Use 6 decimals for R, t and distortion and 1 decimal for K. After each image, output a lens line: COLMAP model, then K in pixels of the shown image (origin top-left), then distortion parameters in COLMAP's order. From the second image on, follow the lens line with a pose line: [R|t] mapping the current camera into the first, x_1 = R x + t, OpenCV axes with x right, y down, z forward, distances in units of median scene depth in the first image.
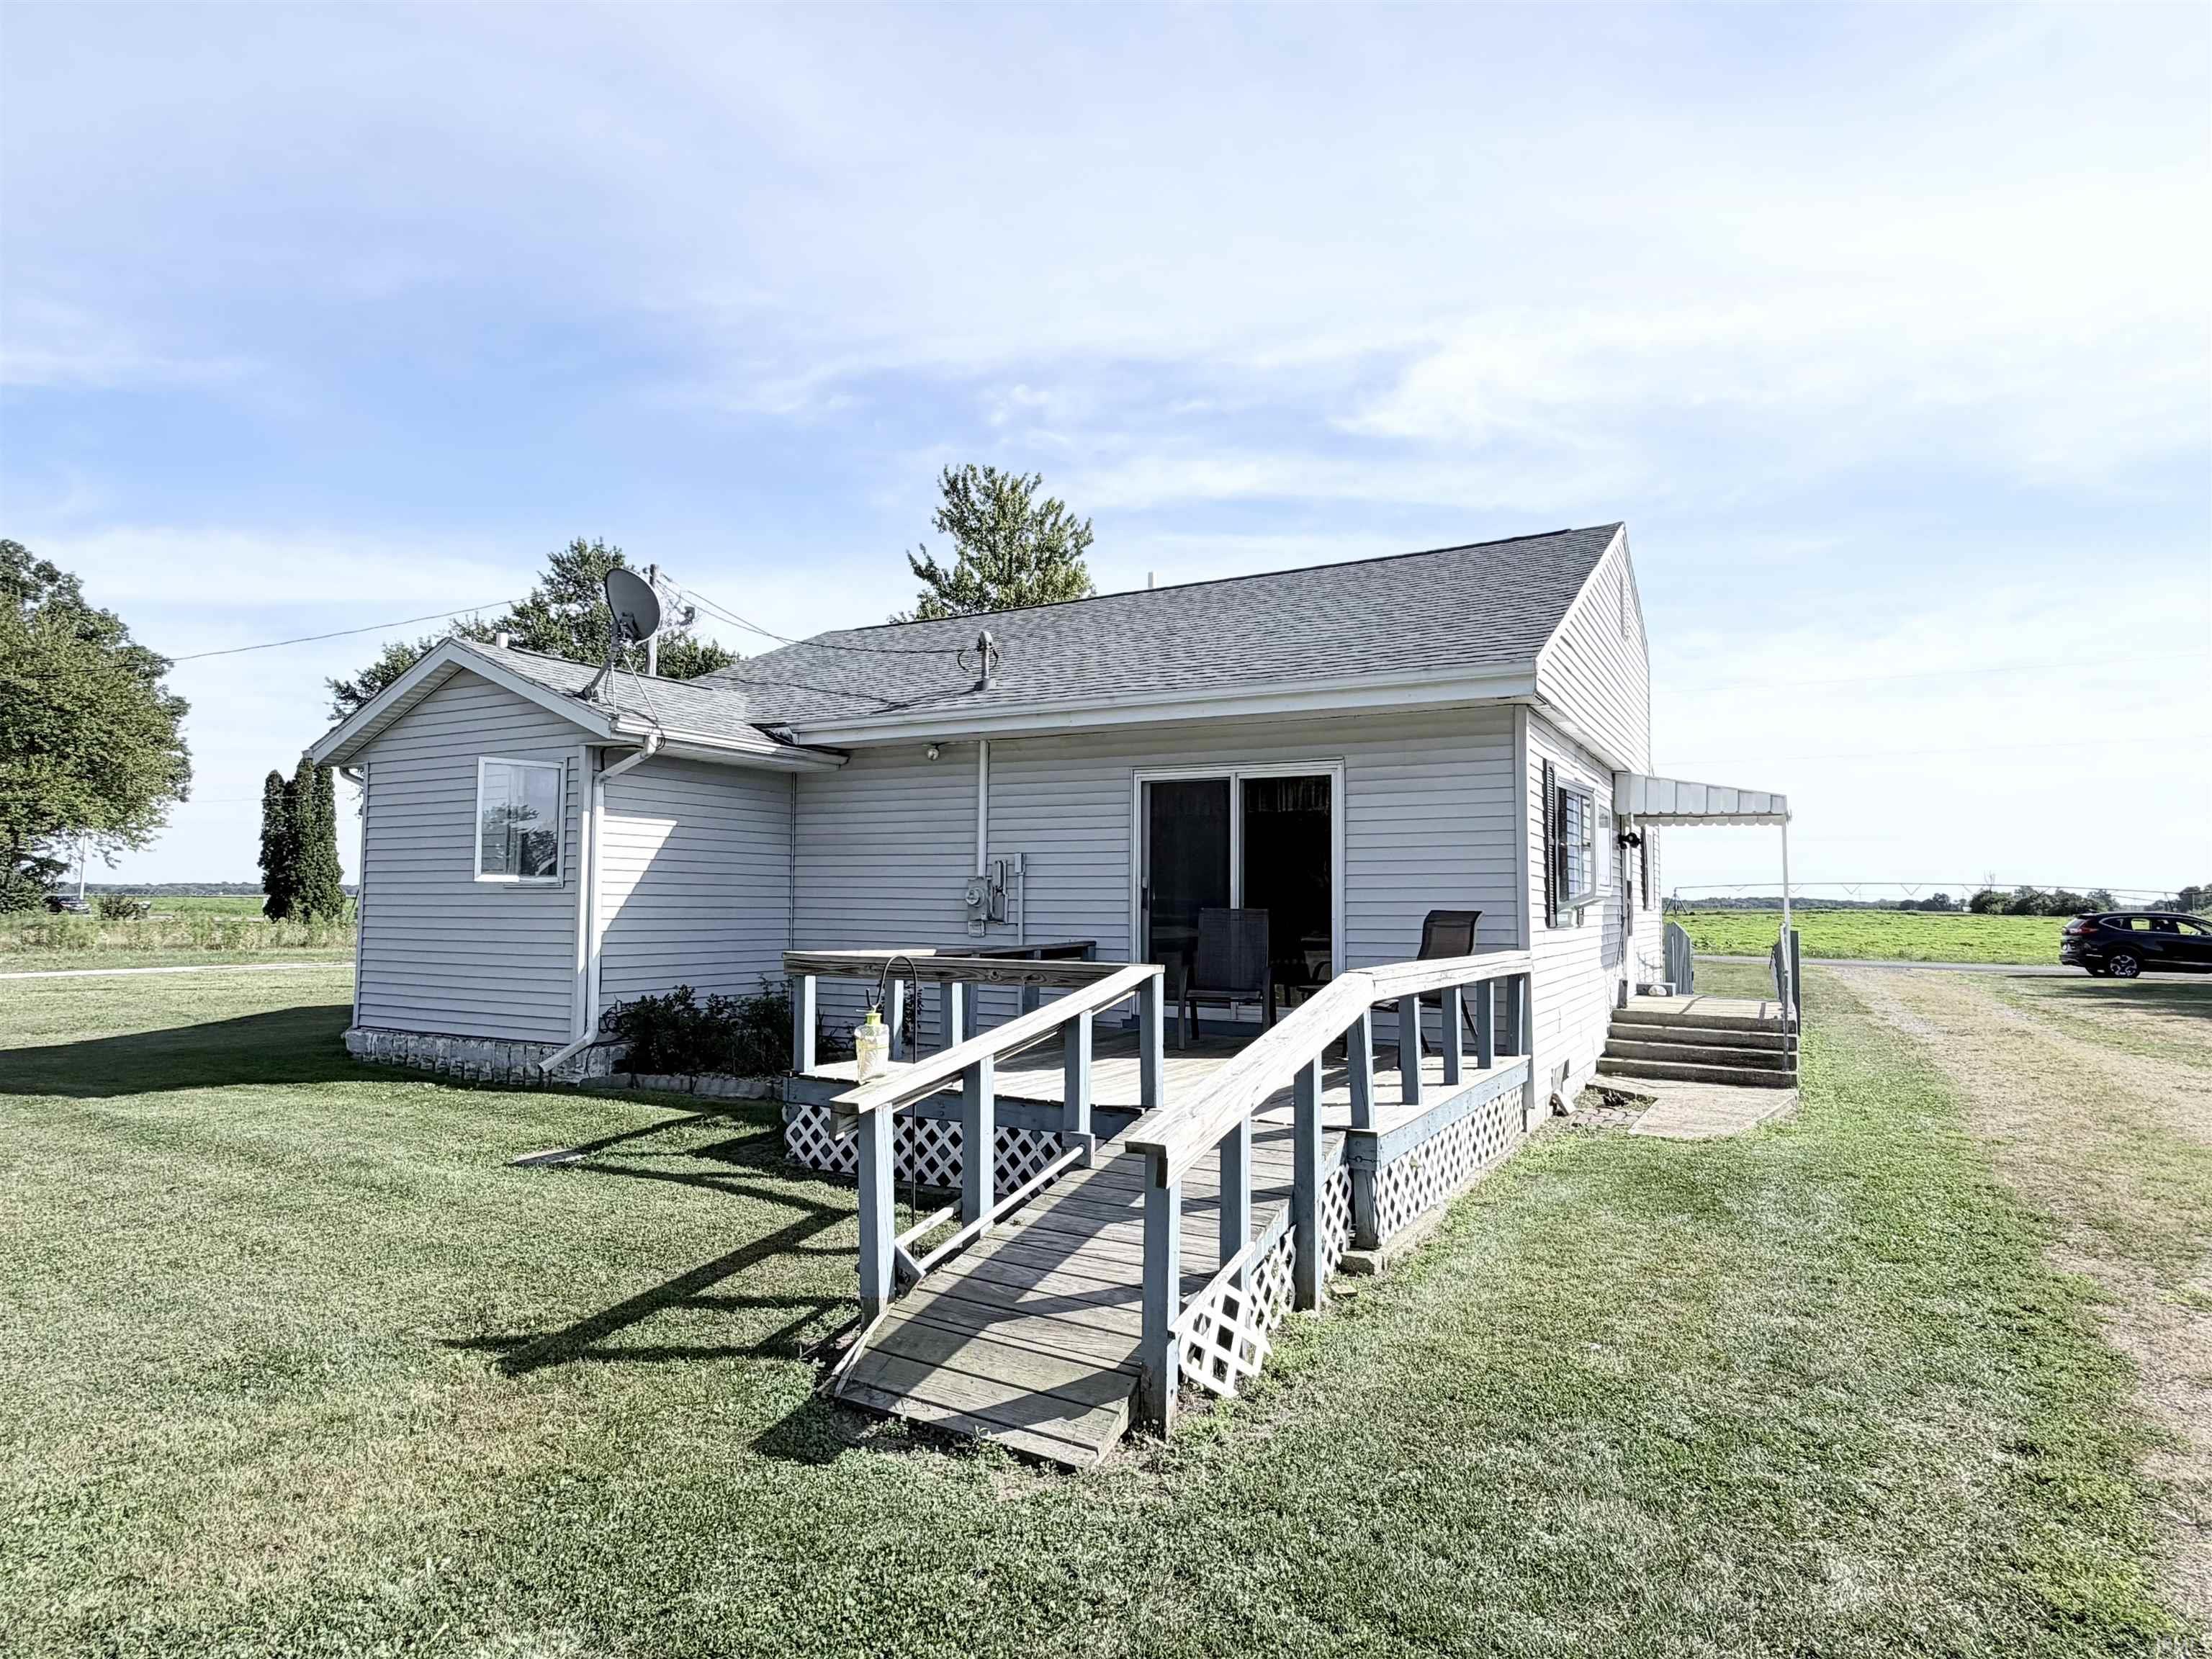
lens RADIAL K [[1239.2, 0, 1106.0], [0, 1239.2, 829.5], [0, 0, 1]] dist [0.002308, 0.001191]
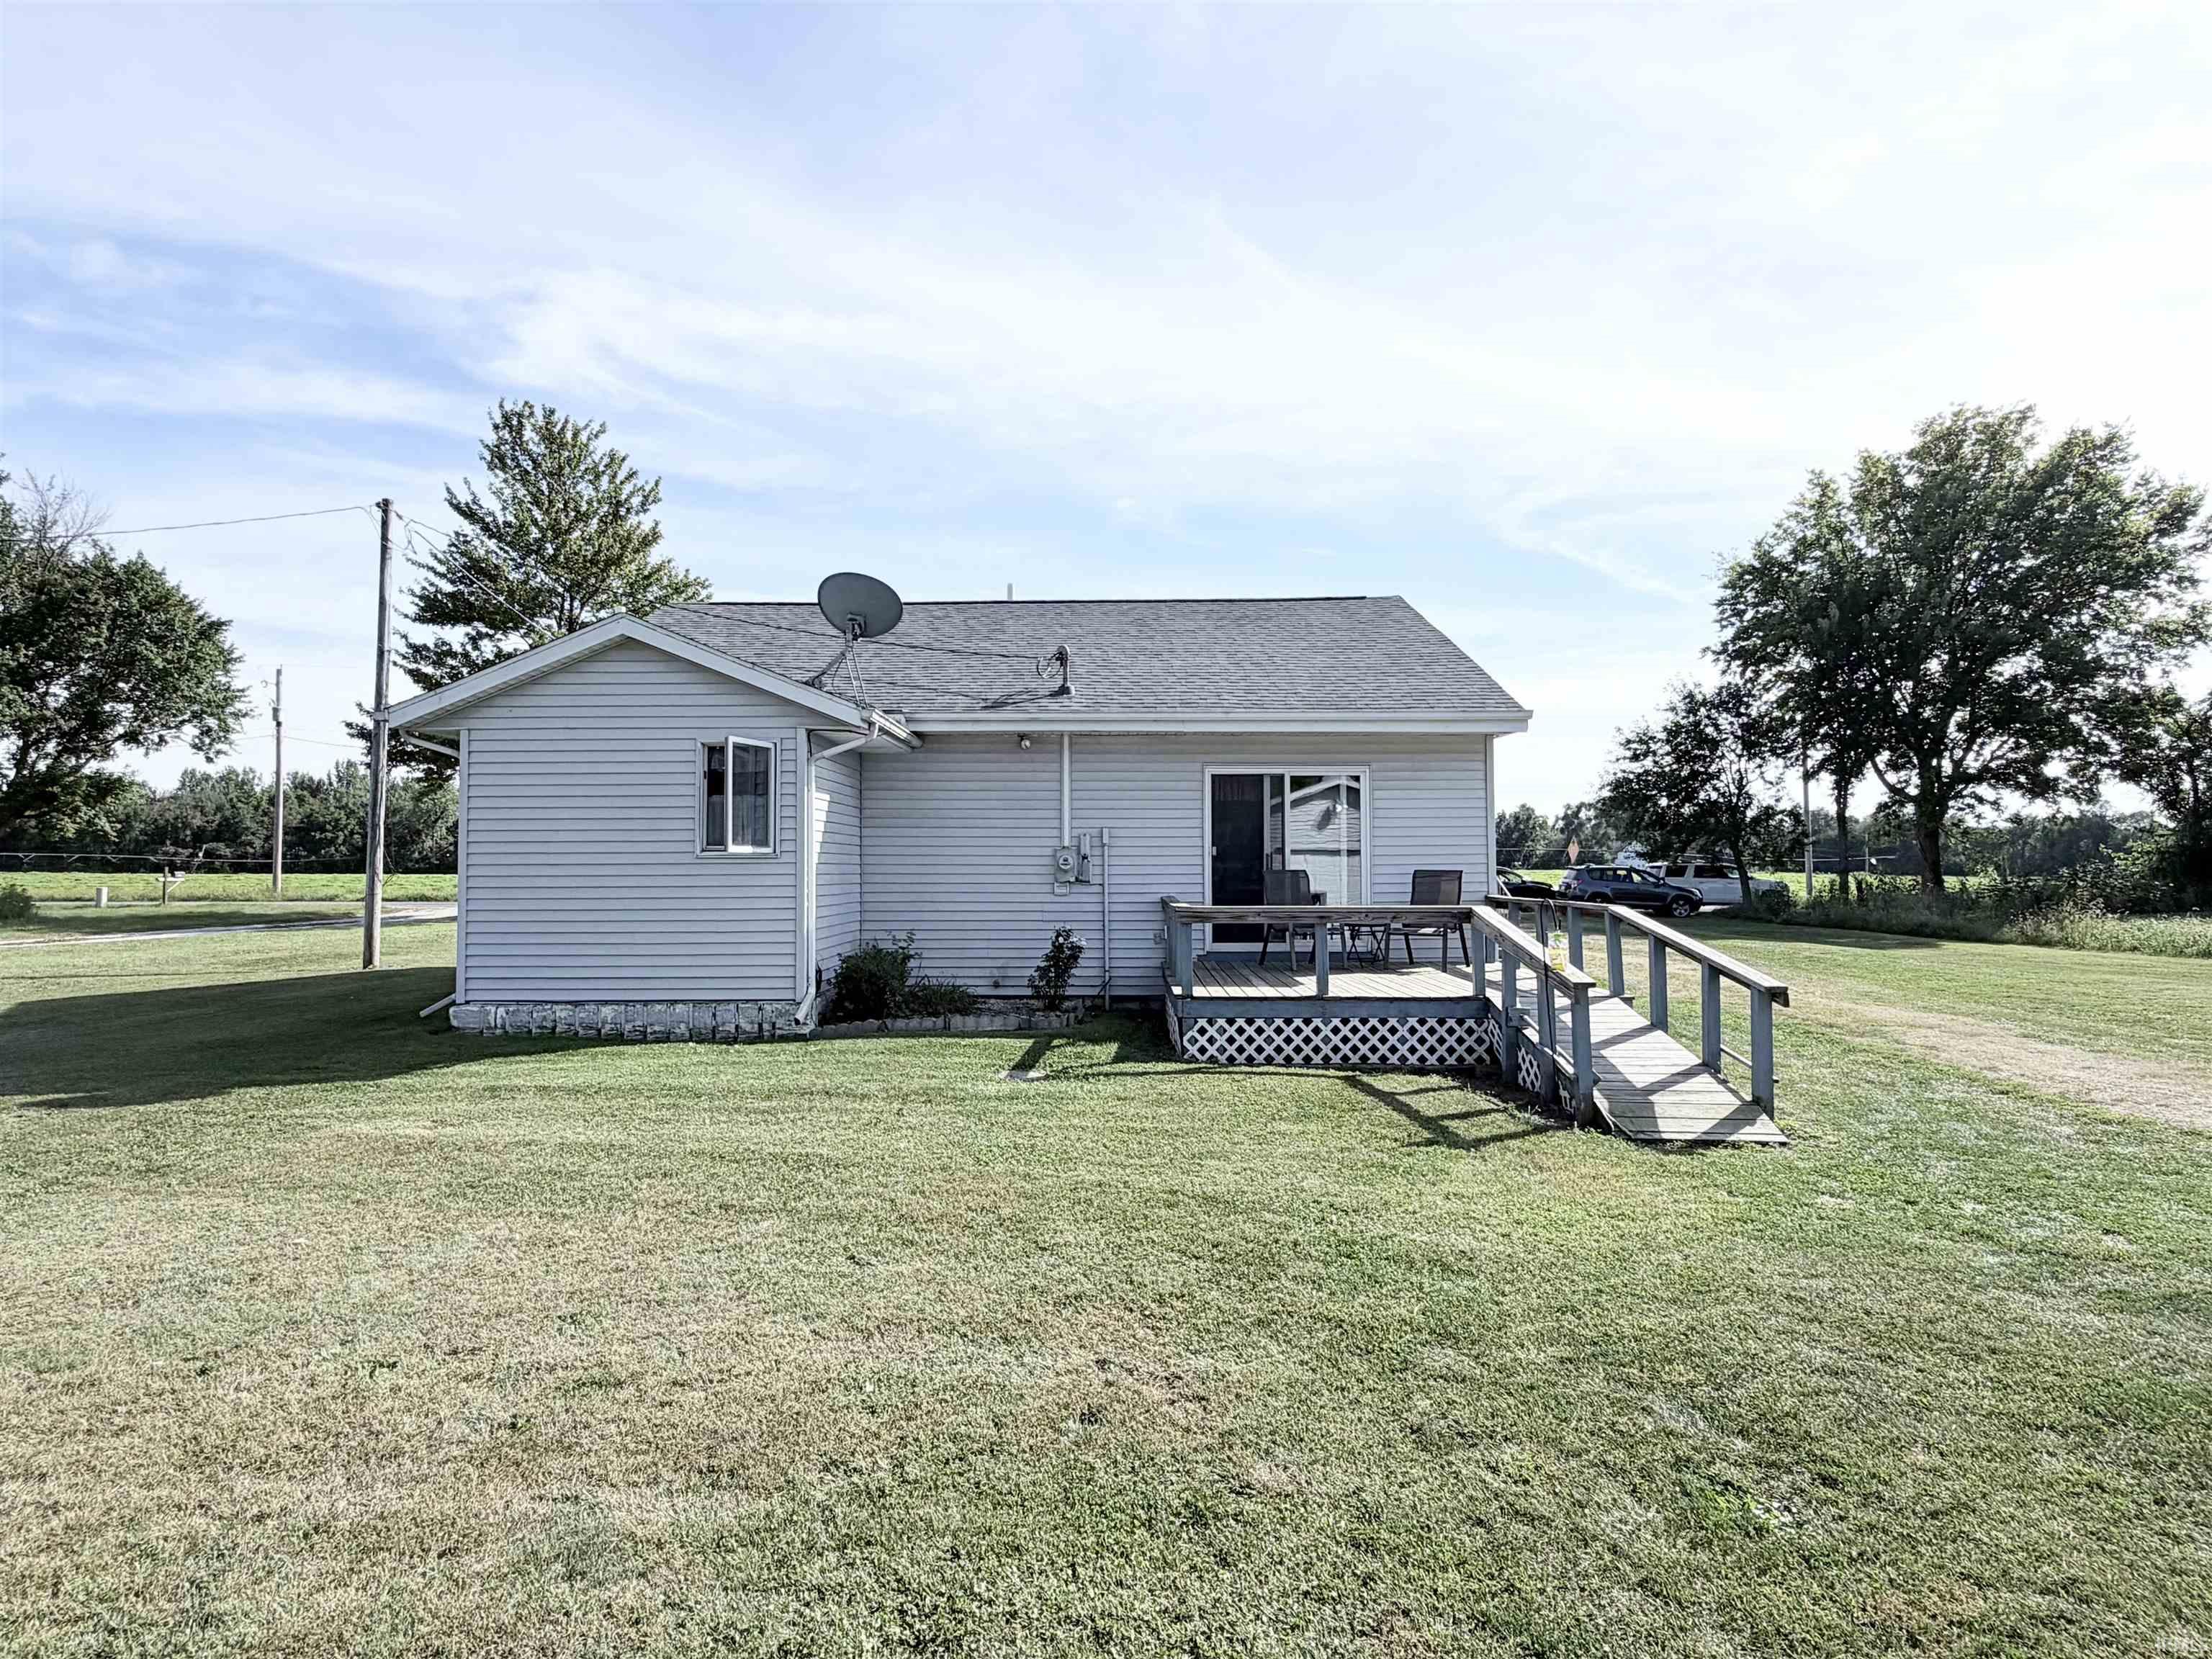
lens RADIAL K [[1210.3, 0, 1094.4], [0, 1210.3, 822.6], [0, 0, 1]] dist [0.003466, 0.002612]
pose [[0.874147, 0.009008, 0.485578, -0.651732], [-0.020654, 0.999613, 0.018638, -0.008390], [-0.485222, -0.026322, 0.873995, -0.058829]]
